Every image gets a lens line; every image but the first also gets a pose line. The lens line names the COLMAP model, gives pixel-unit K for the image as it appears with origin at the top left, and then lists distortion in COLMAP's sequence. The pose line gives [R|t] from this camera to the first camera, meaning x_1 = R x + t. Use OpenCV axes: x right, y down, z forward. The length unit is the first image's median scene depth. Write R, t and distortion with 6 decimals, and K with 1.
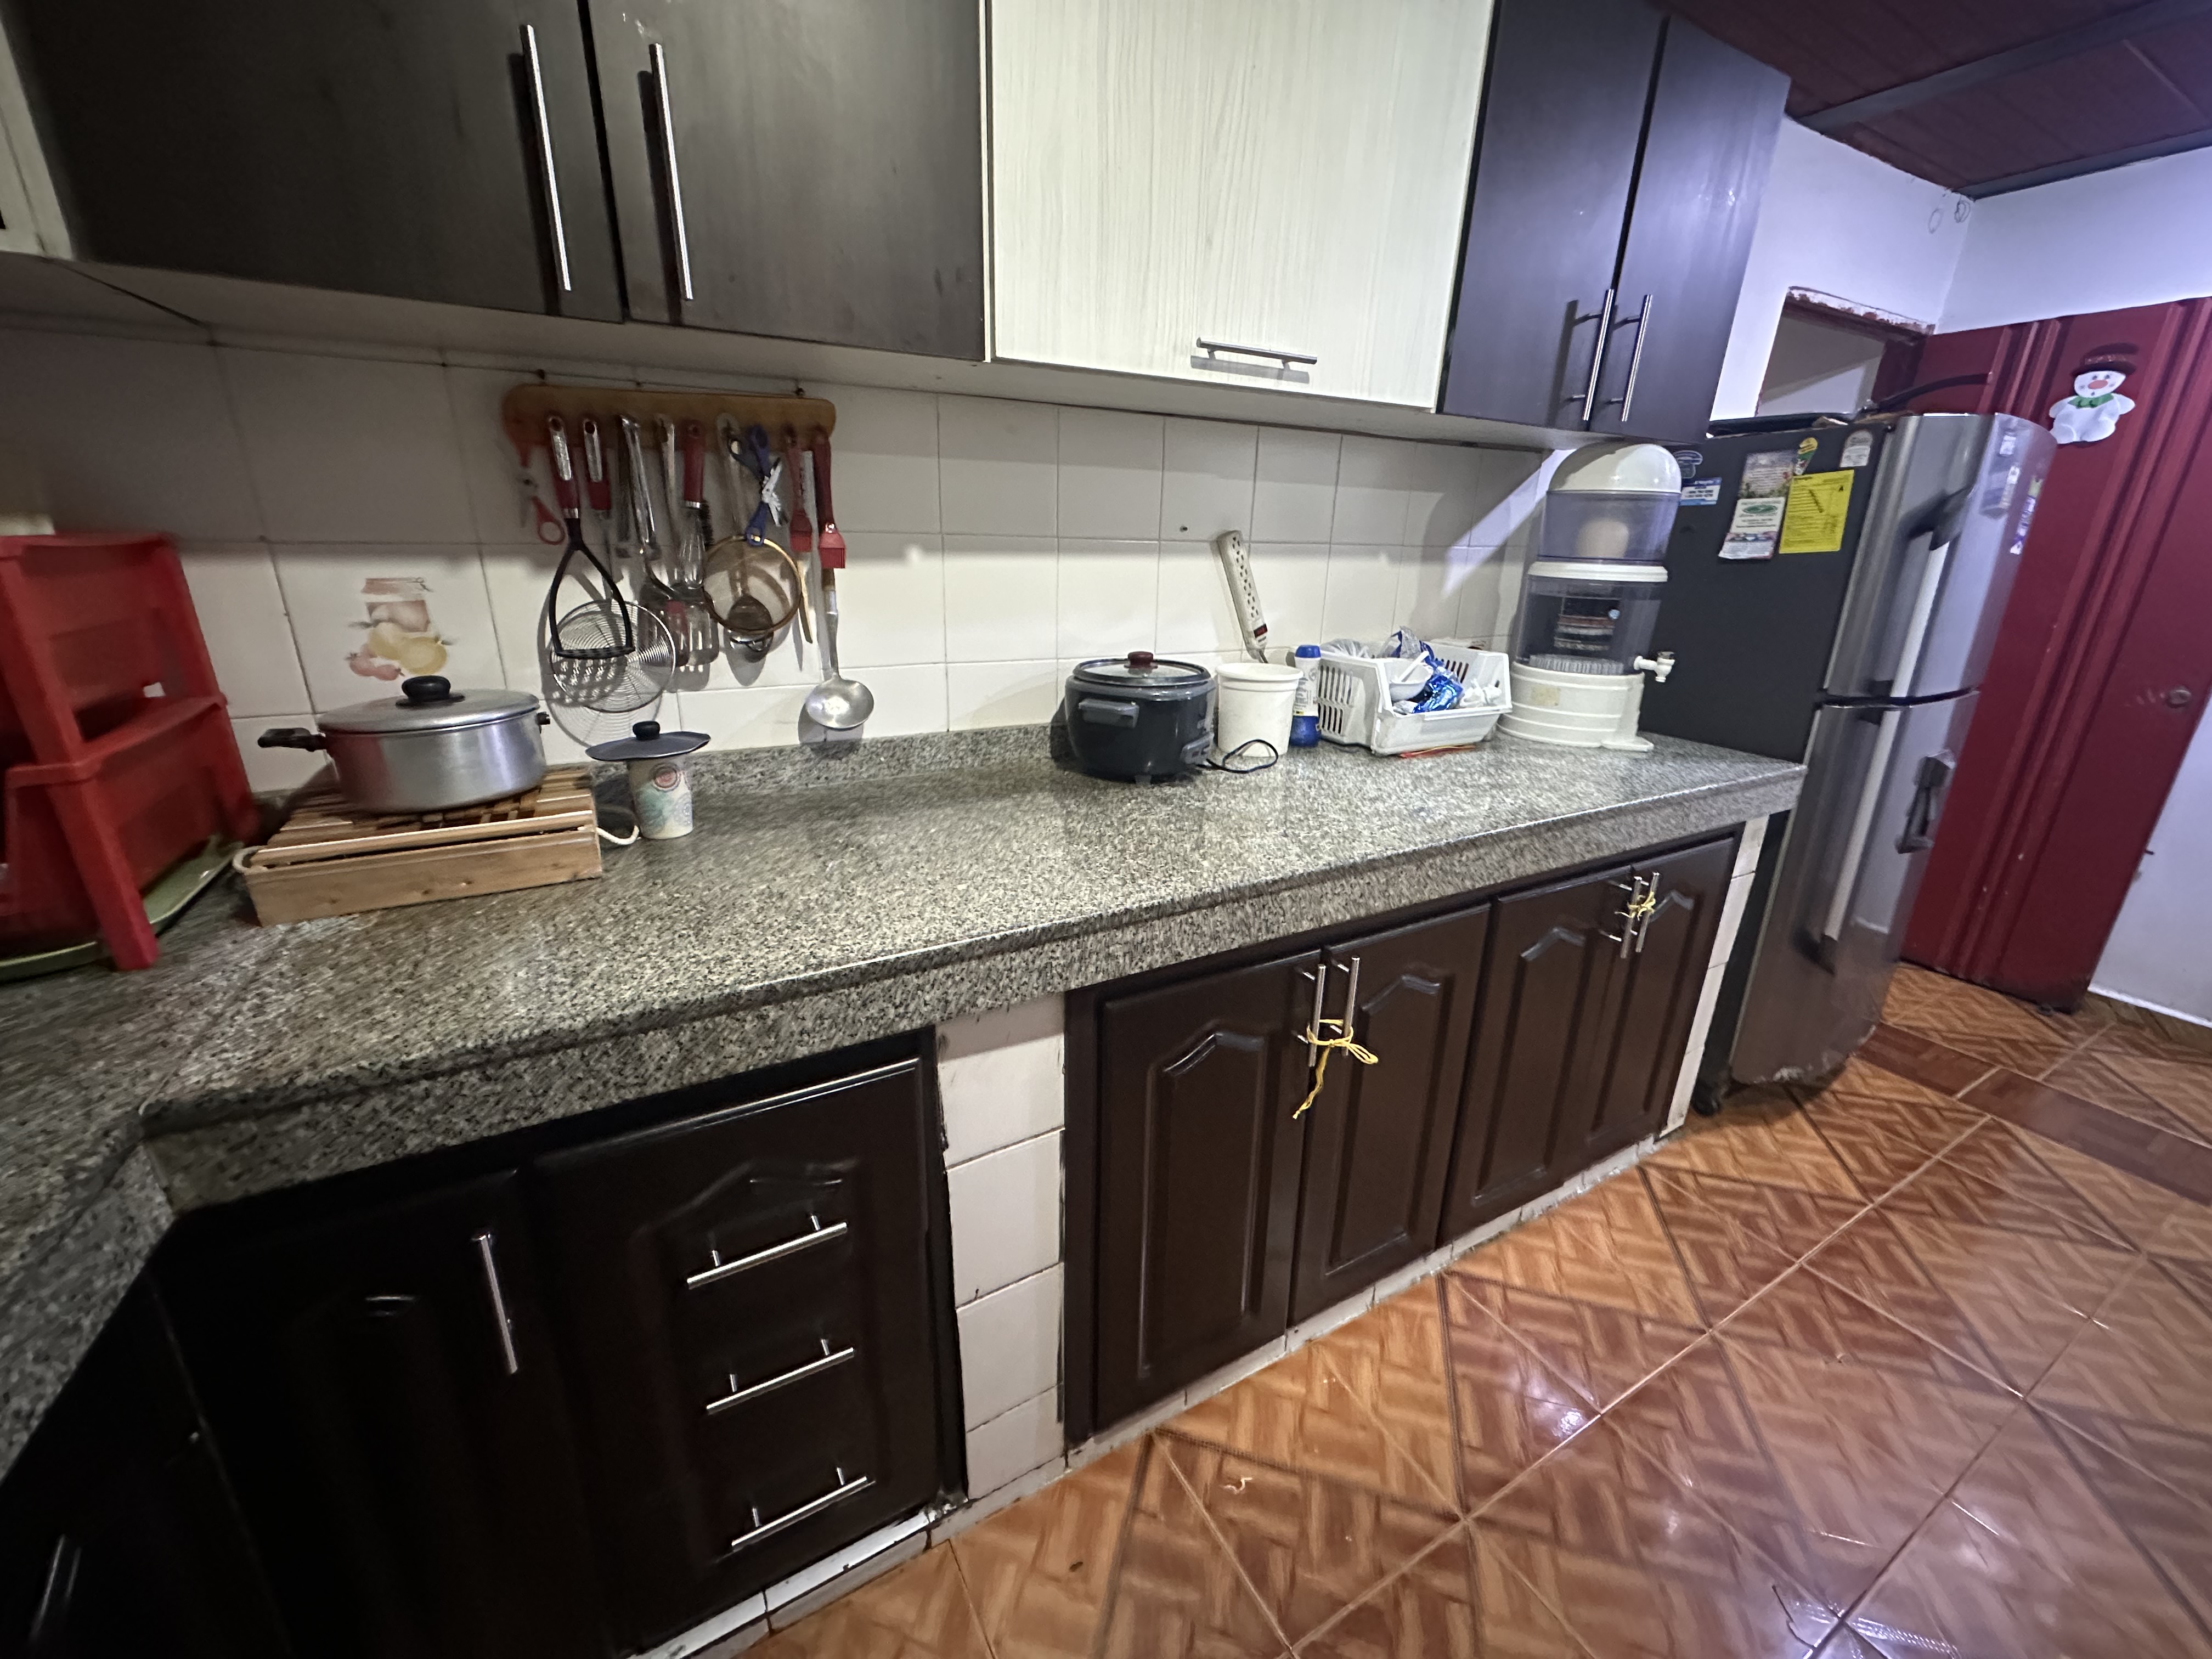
lens RADIAL K [[882.2, 0, 1105.2], [0, 882.2, 825.9], [0, 0, 1]] dist [-0.003122, 0.000661]
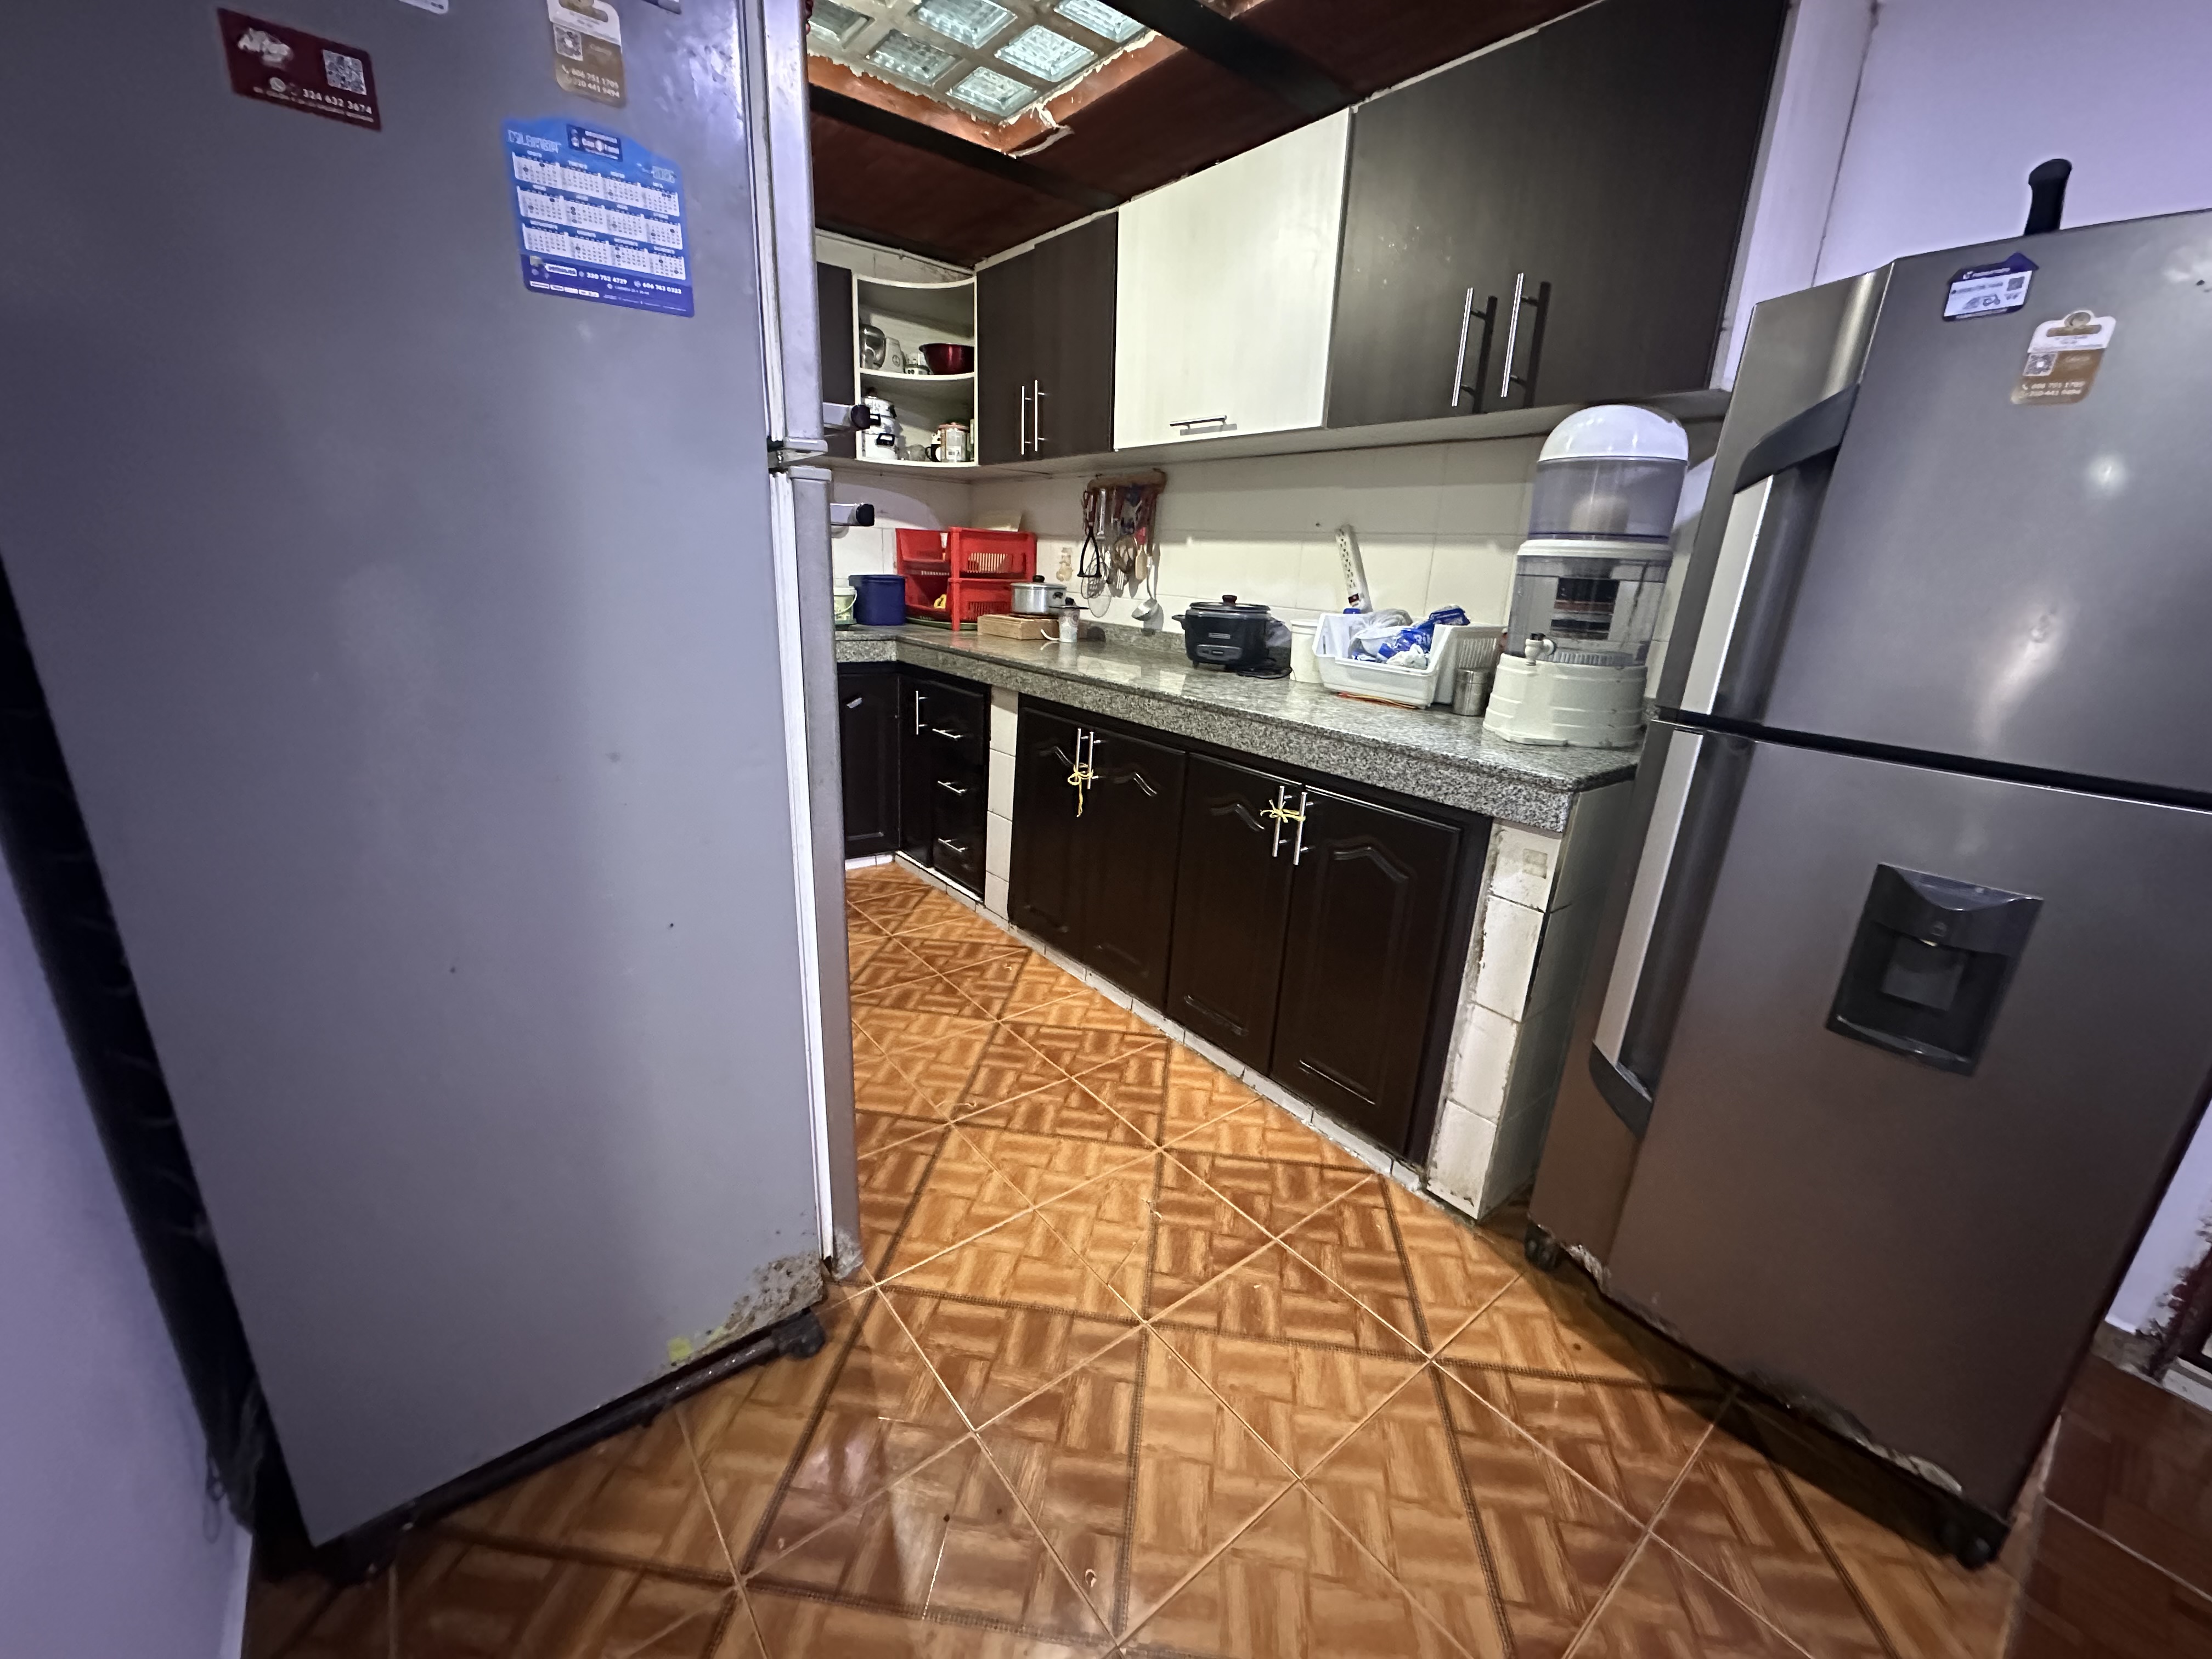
lens RADIAL K [[894.5, 0, 1106.0], [0, 894.5, 829.5], [0, 0, 1]] dist [0.001333, 0.000223]
pose [[0.152181, 0.270999, -0.950474, 2.032515], [-0.355031, 0.912476, 0.203321, -0.058760], [0.922385, 0.306506, 0.235075, 0.594489]]
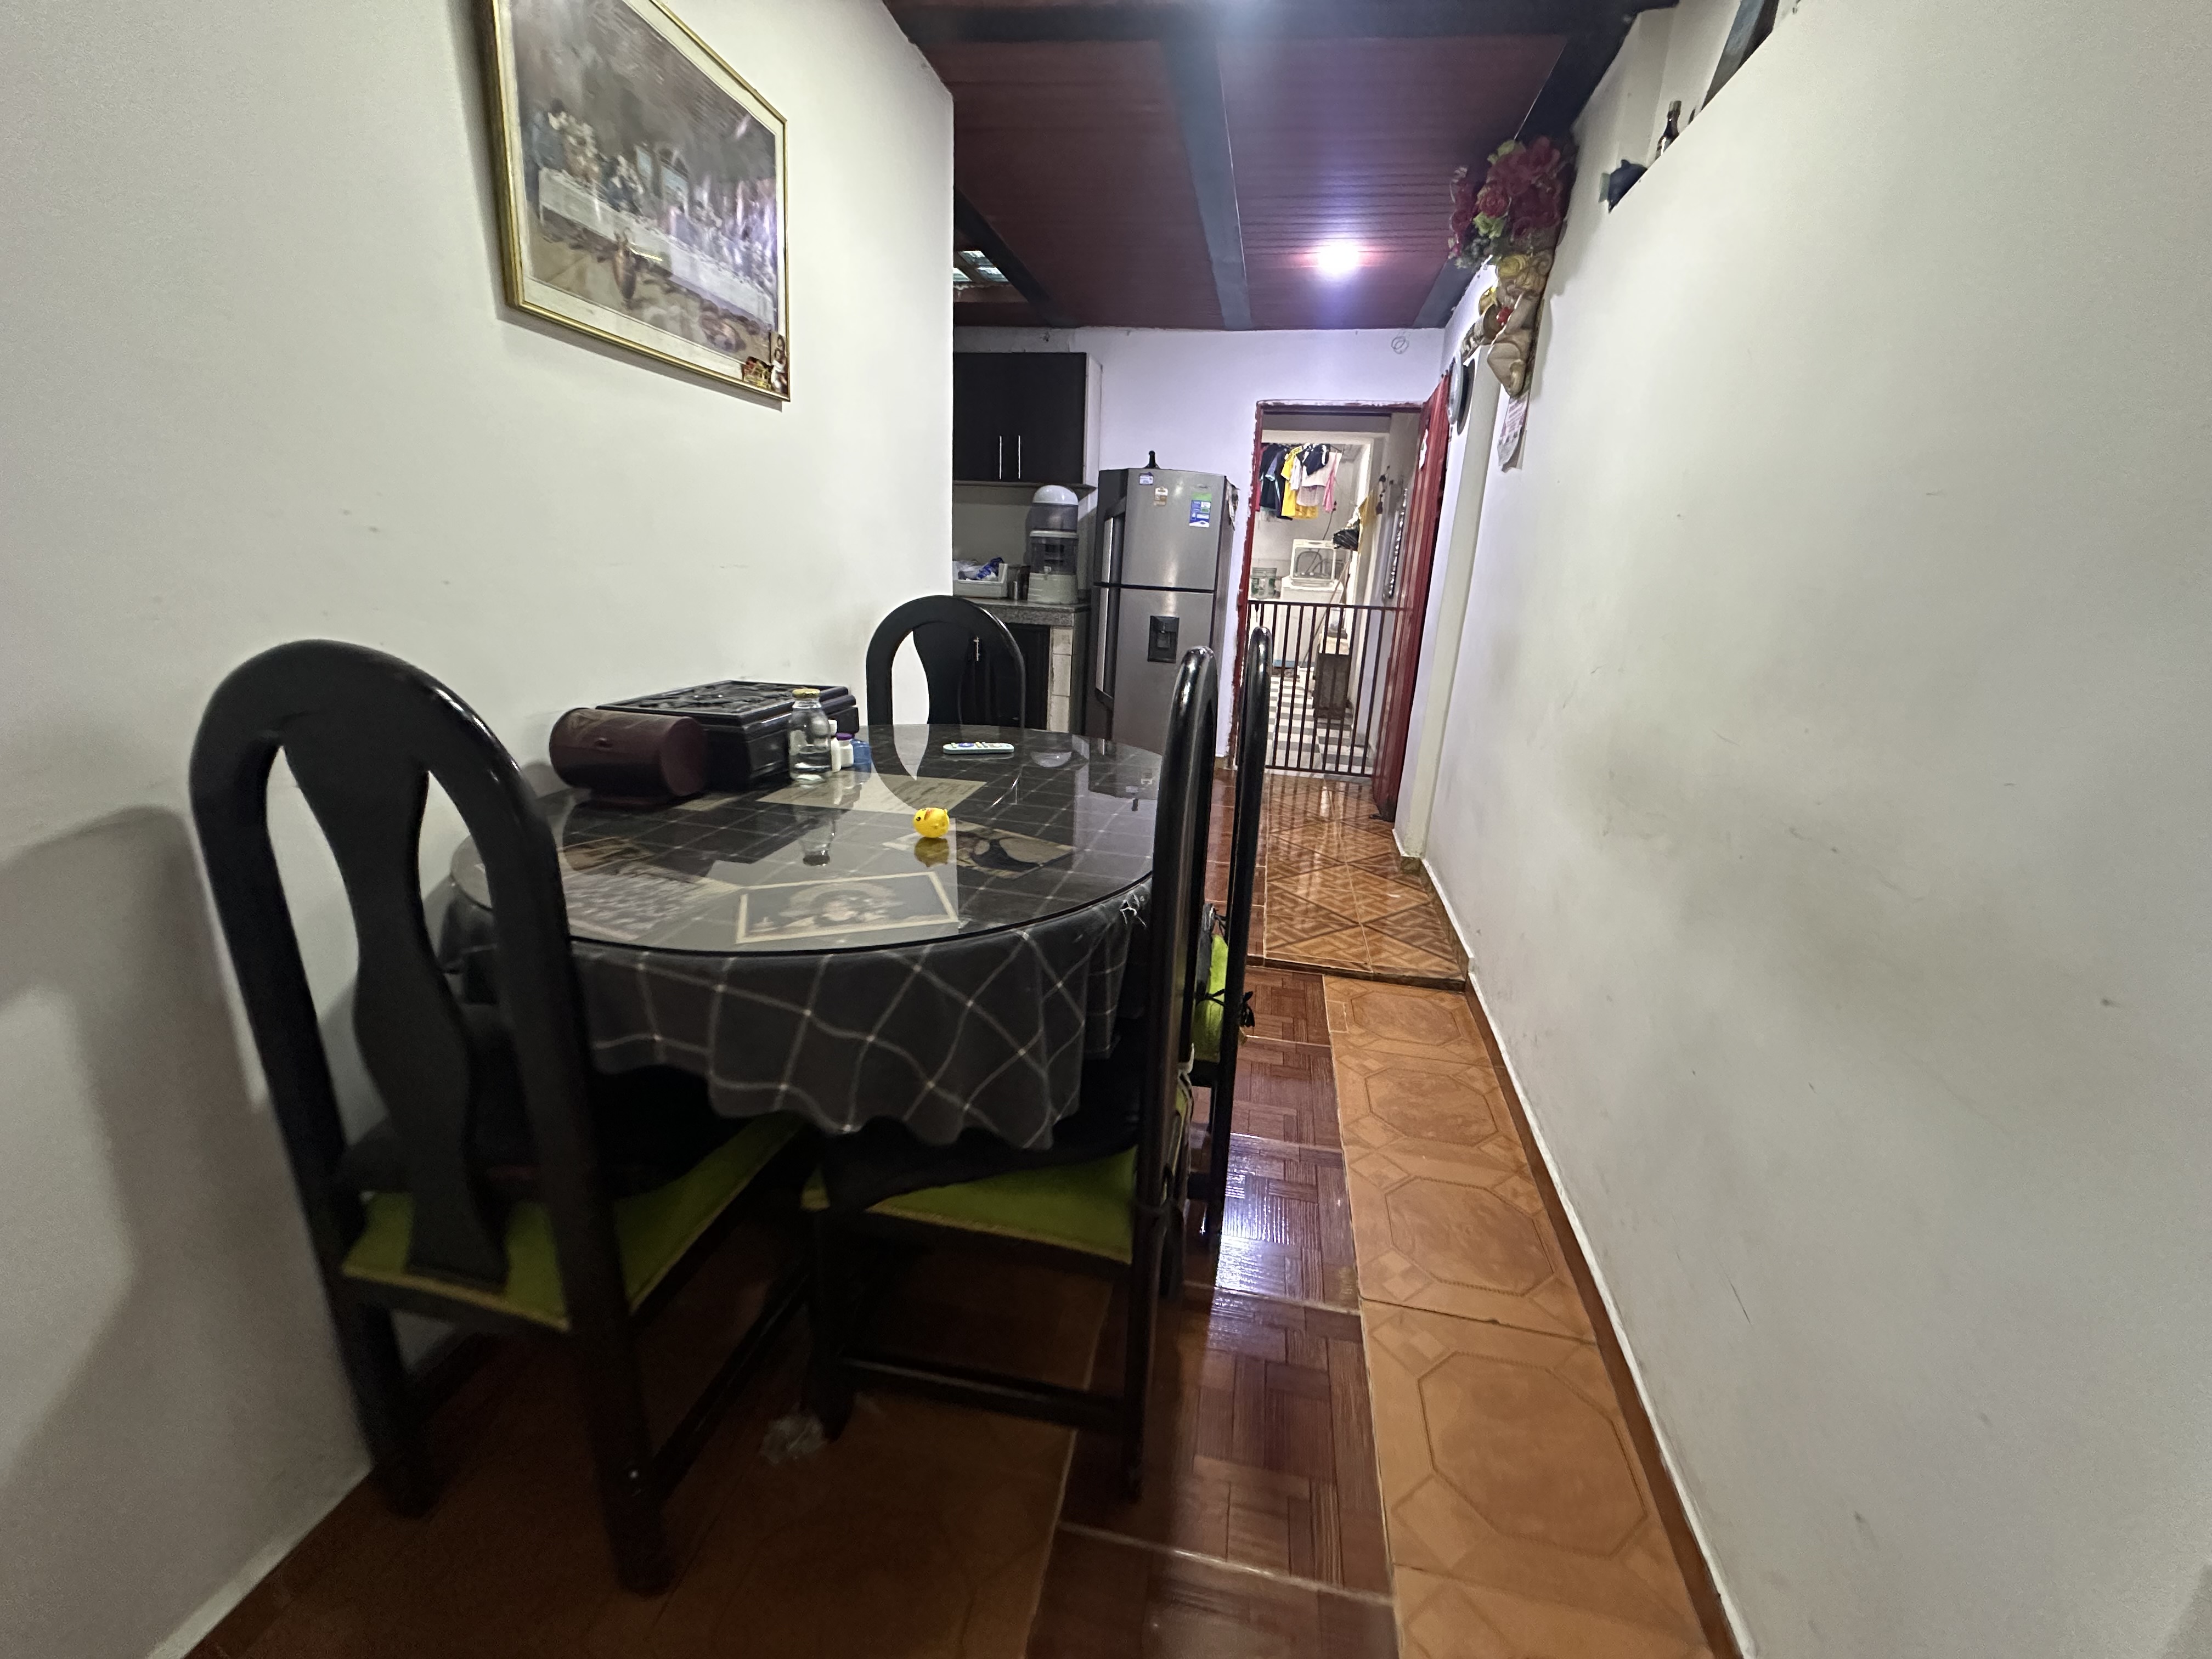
lens RADIAL K [[882.2, 0, 1105.2], [0, 882.2, 825.9], [0, 0, 1]] dist [-0.003122, 0.000661]
pose [[0.745971, 0.210288, -0.631907, 3.455951], [-0.234192, 0.971069, 0.046690, 0.520422], [0.623444, 0.113158, 0.773636, -1.075093]]
